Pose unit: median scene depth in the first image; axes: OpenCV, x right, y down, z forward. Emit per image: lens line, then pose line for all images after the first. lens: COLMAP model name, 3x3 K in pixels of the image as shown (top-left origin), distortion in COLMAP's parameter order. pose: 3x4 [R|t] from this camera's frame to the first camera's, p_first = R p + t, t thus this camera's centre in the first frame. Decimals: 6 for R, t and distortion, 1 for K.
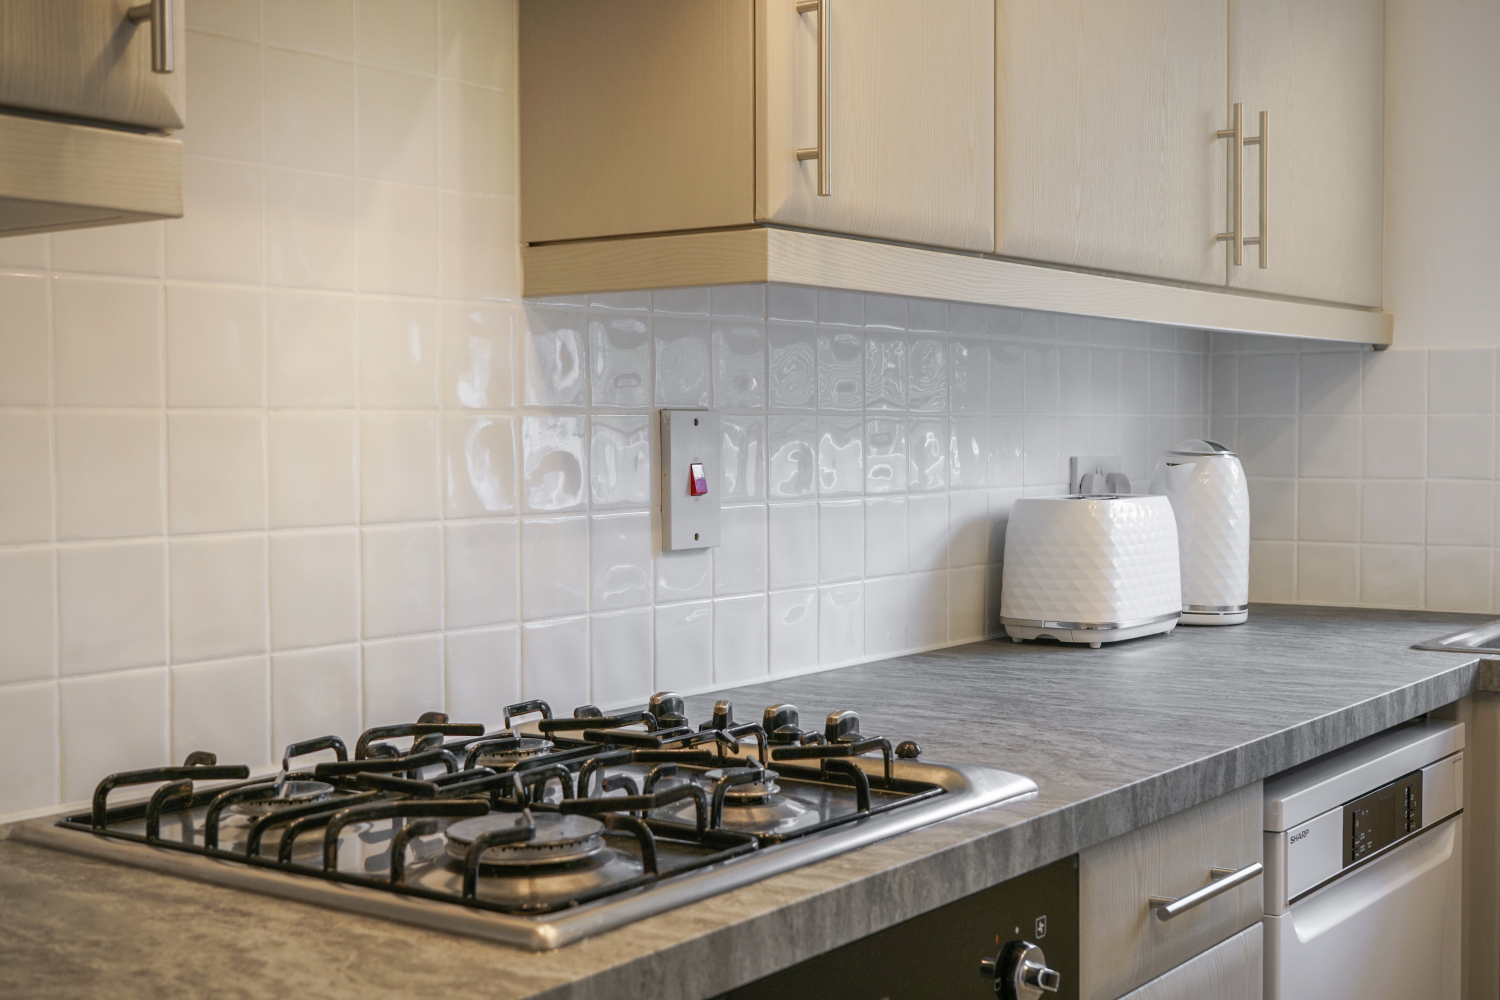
lens RADIAL K [[1905.0, 0, 748.4], [0, 1905.0, 499.9], [0, 0, 1]] dist [-0.007820, 0.000000]
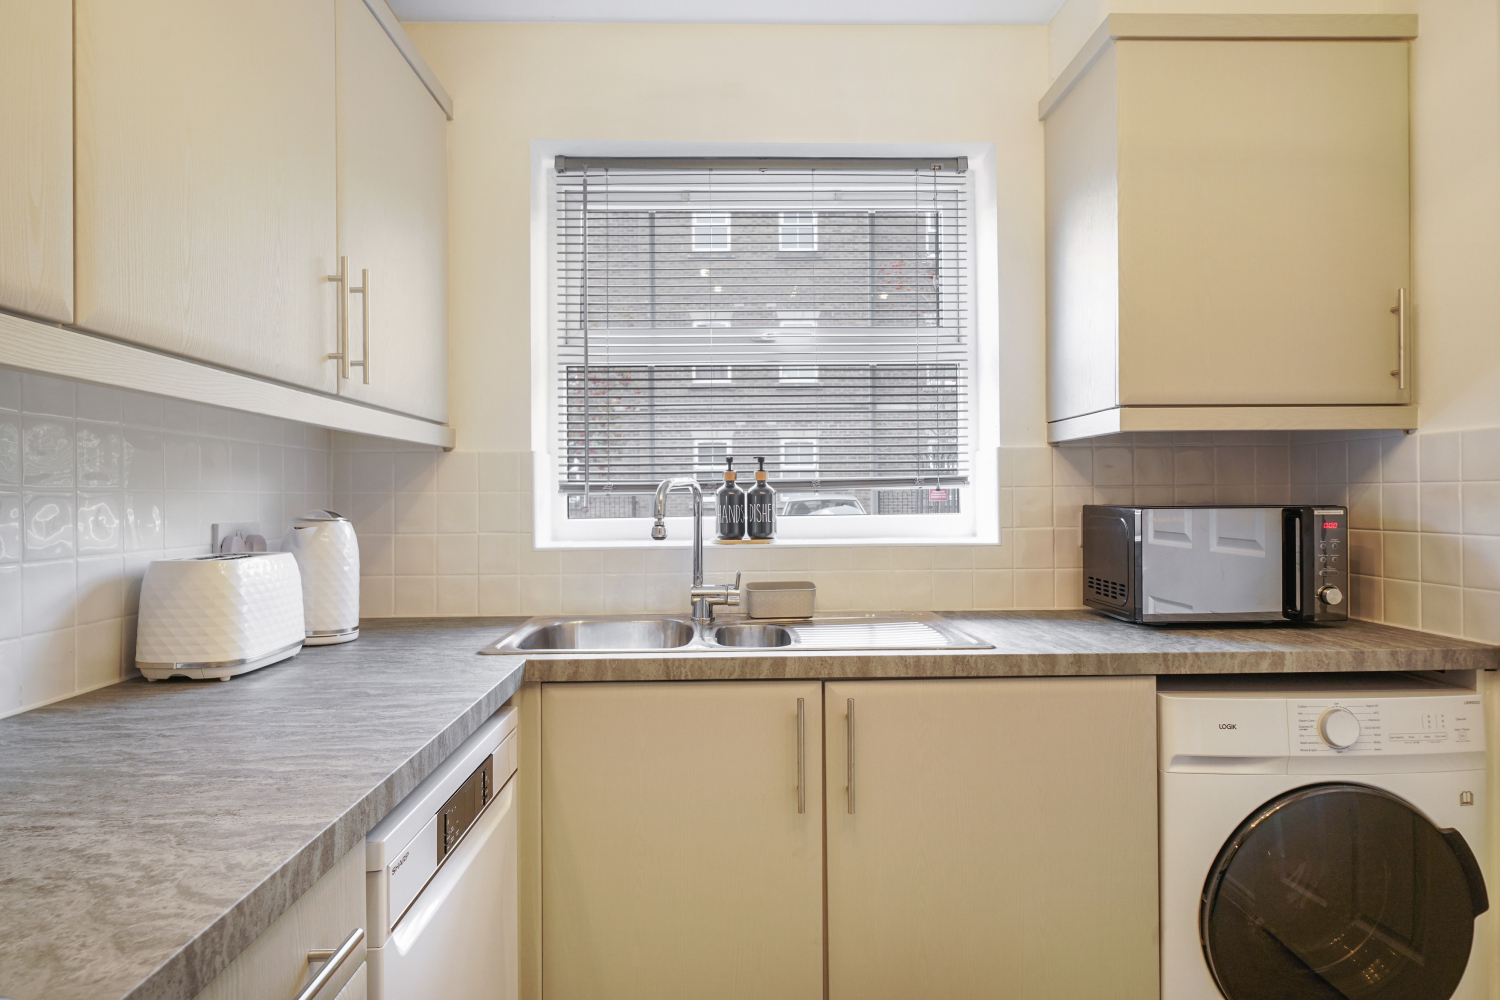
lens RADIAL K [[879.6, 0, 743.1], [0, 879.6, 494.7], [0, 0, 1]] dist [0.003684, -0.000895]
pose [[0.790298, 0.001979, 0.612720, 0.123560], [0.026104, 0.998978, -0.036896, -0.015626], [-0.612167, 0.045154, 0.789438, 0.431795]]
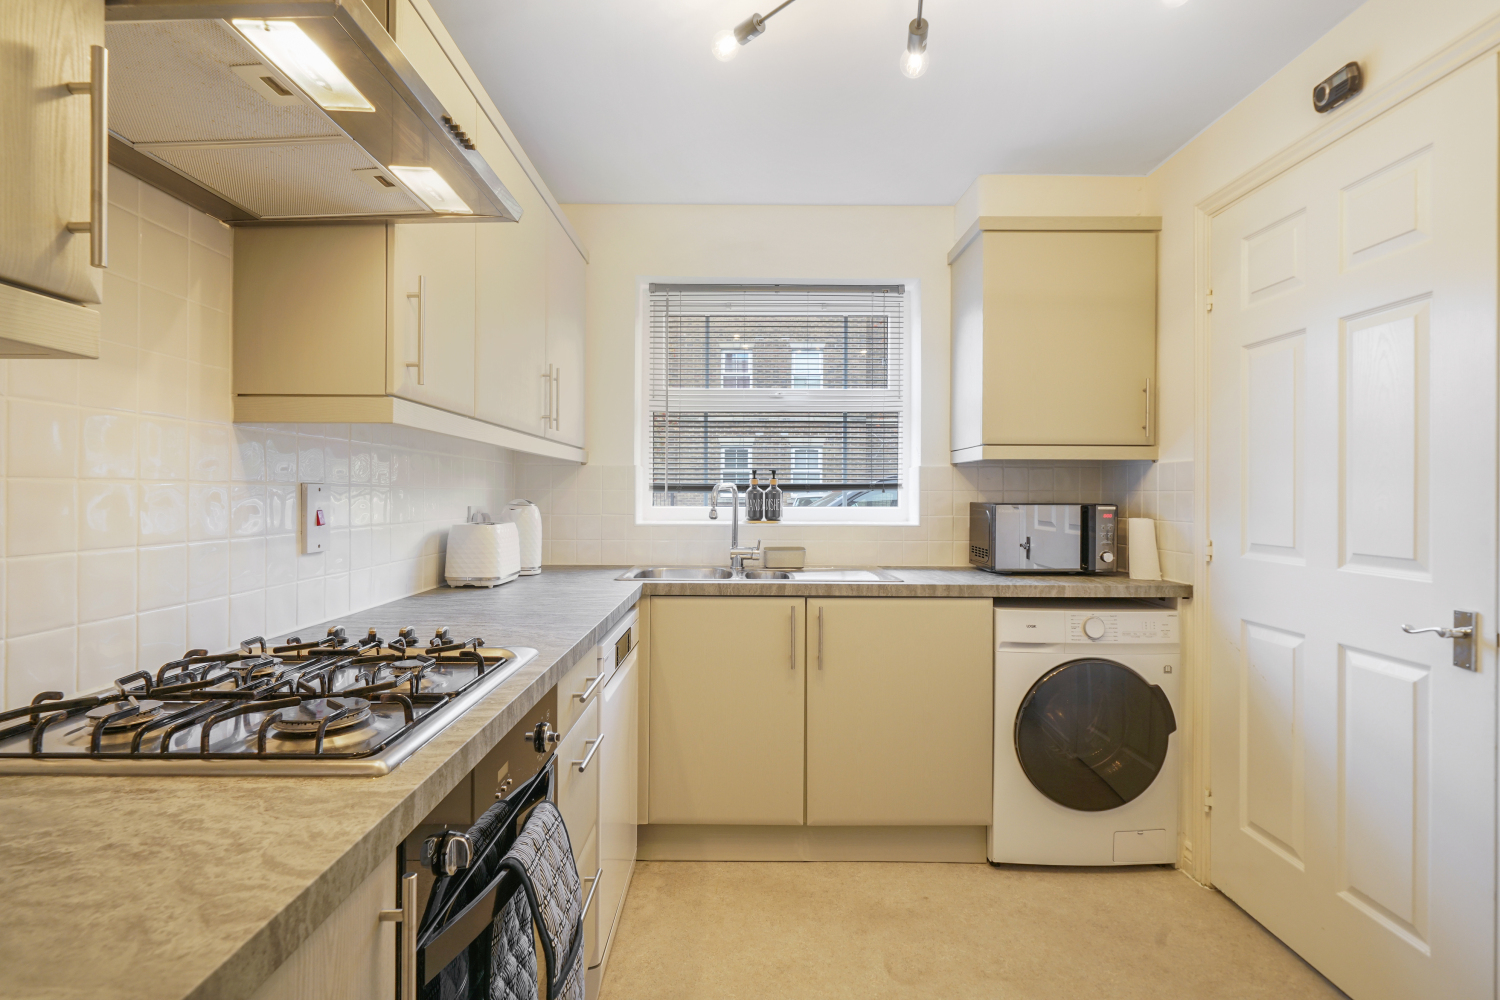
lens RADIAL K [[732.6, 0, 743.9], [0, 732.6, 495.1], [0, 0, 1]] dist [-0.005202, -0.001181]
pose [[0.803975, 0.008853, 0.594597, -0.131058], [0.012719, 0.999404, -0.032079, -0.004395], [-0.594527, 0.033353, 0.803384, 0.110035]]
